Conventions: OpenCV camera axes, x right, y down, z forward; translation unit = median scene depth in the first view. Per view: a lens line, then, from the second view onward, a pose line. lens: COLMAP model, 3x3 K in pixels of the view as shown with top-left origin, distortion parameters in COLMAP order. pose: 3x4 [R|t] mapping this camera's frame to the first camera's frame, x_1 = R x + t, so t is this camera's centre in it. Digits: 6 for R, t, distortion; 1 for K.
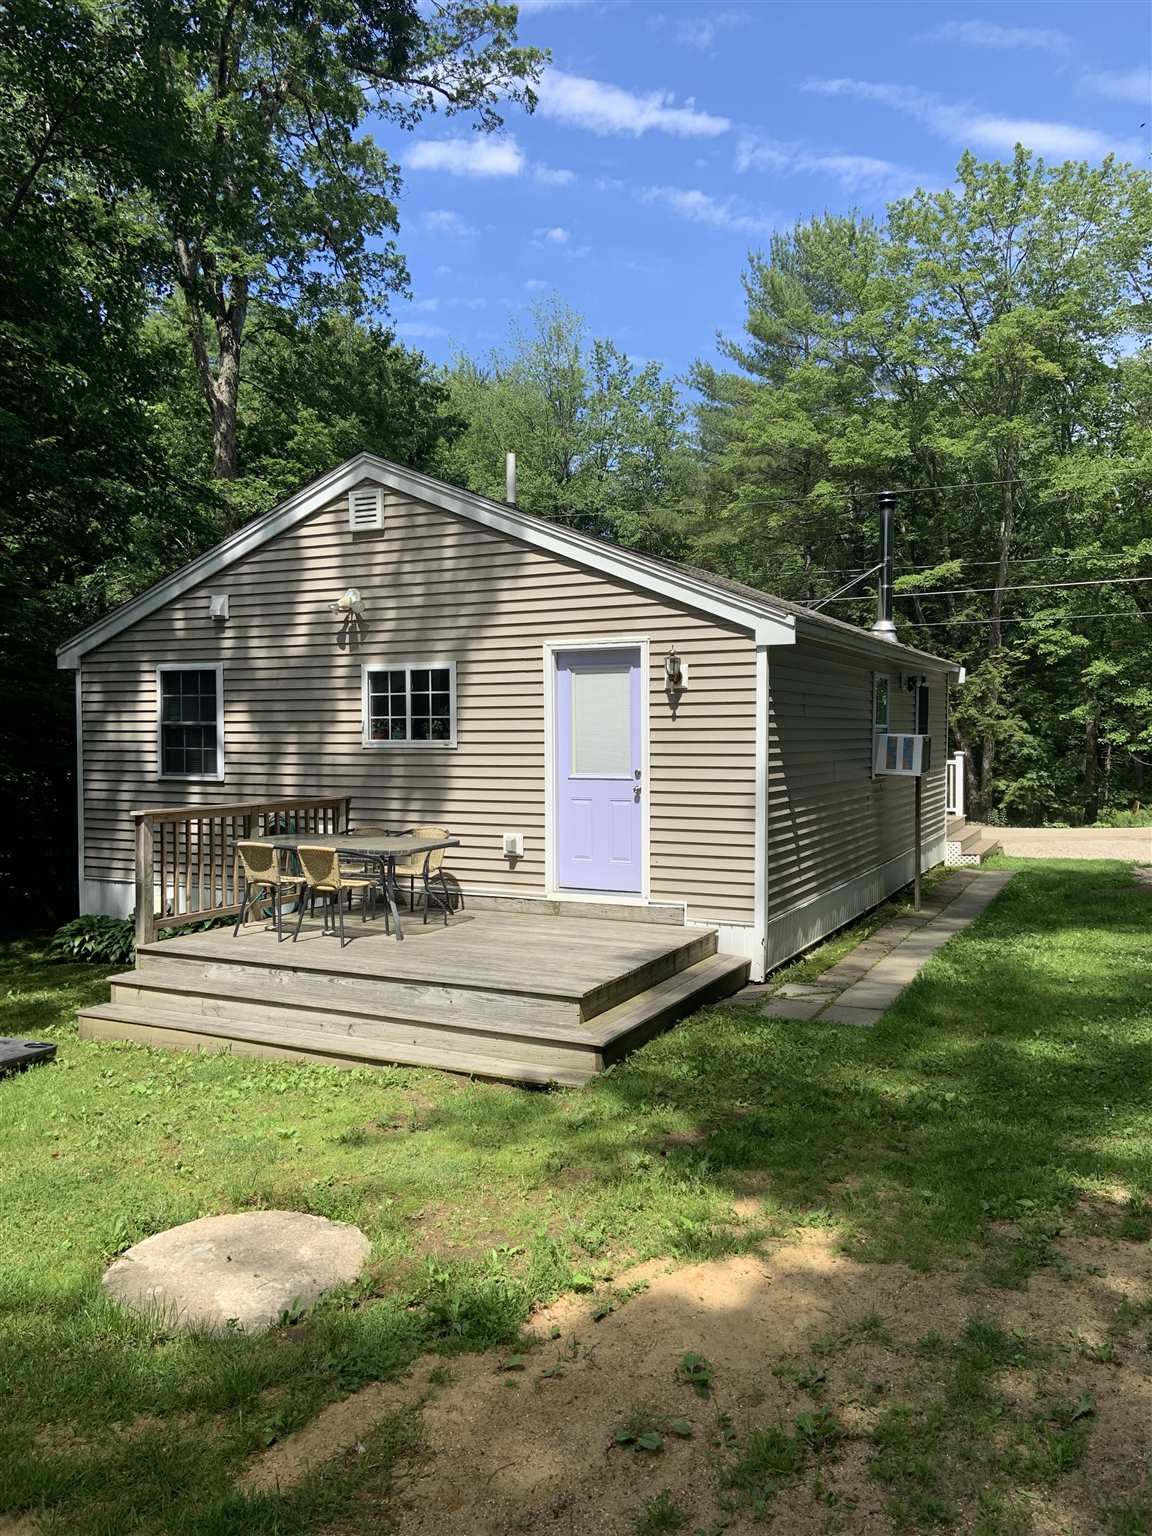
lens RADIAL K [[1161.9, 0, 574.9], [0, 1161.9, 762.9], [0, 0, 1]] dist [0.053953, -0.035950]
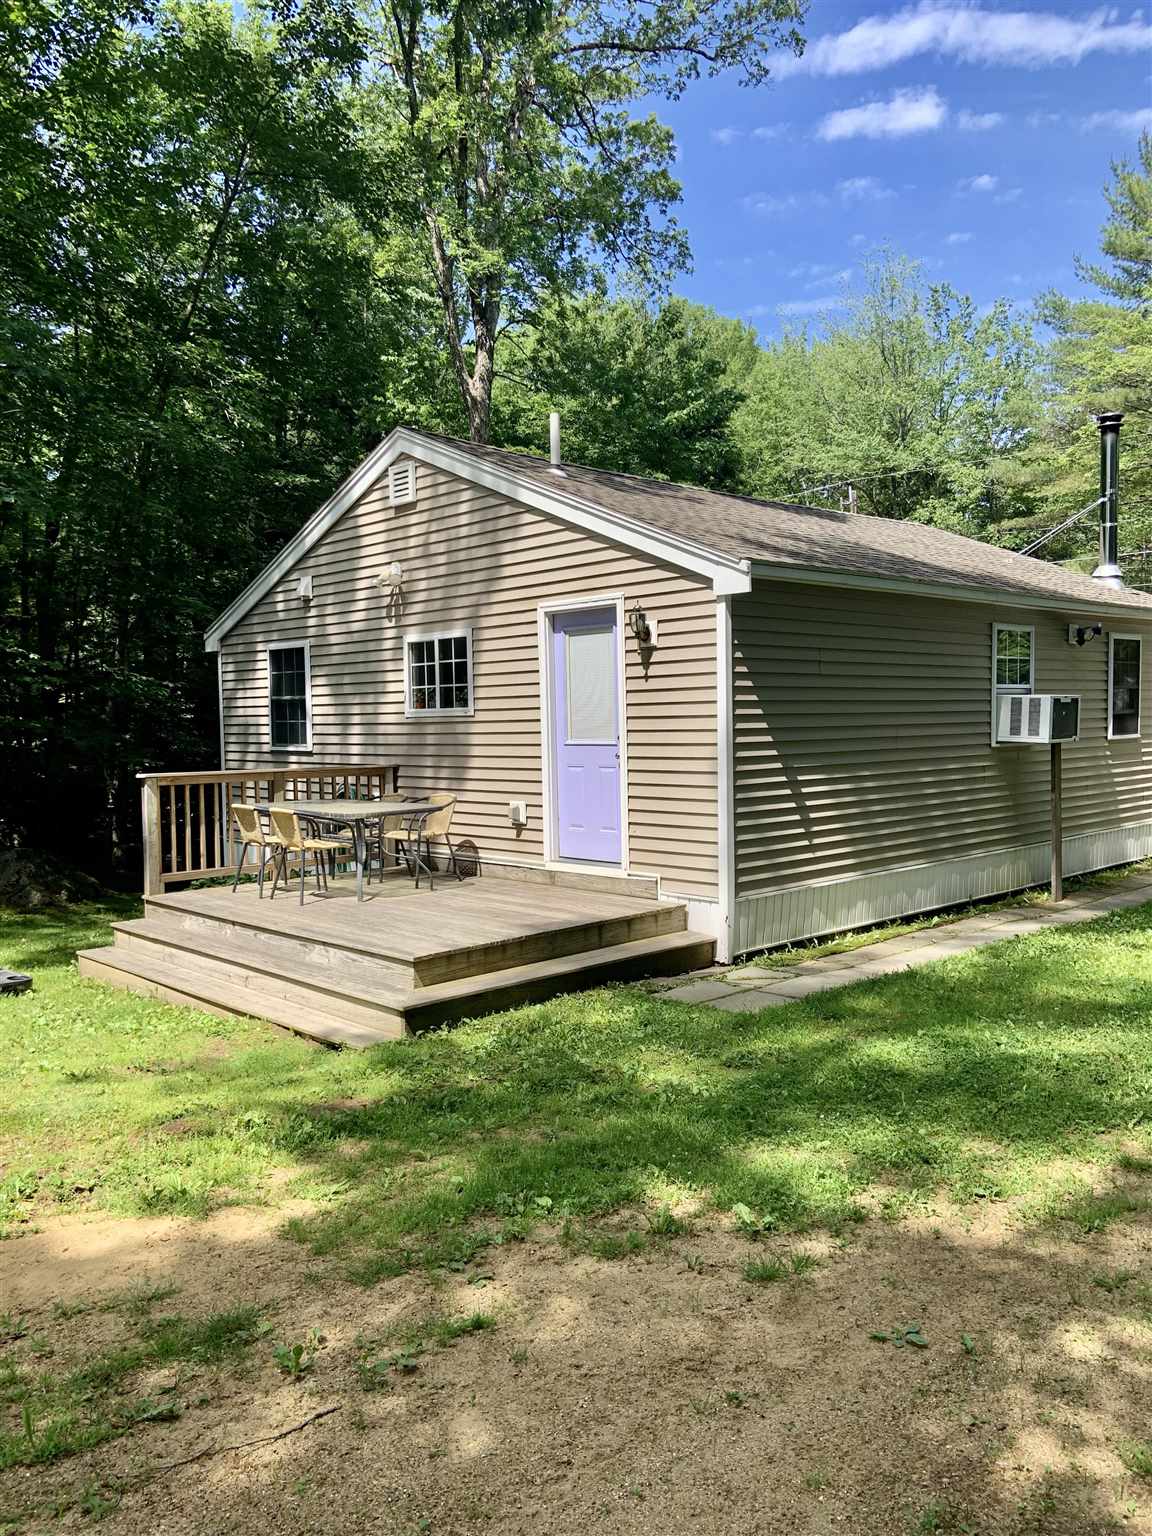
lens RADIAL K [[1161.9, 0, 578.2], [0, 1161.9, 769.6], [0, 0, 1]] dist [0.053953, -0.035950]
pose [[0.941113, 0.000638, -0.338093, 0.332895], [0.005559, 0.999834, 0.017362, 0.017479], [0.338048, -0.018219, 0.940953, 0.092122]]
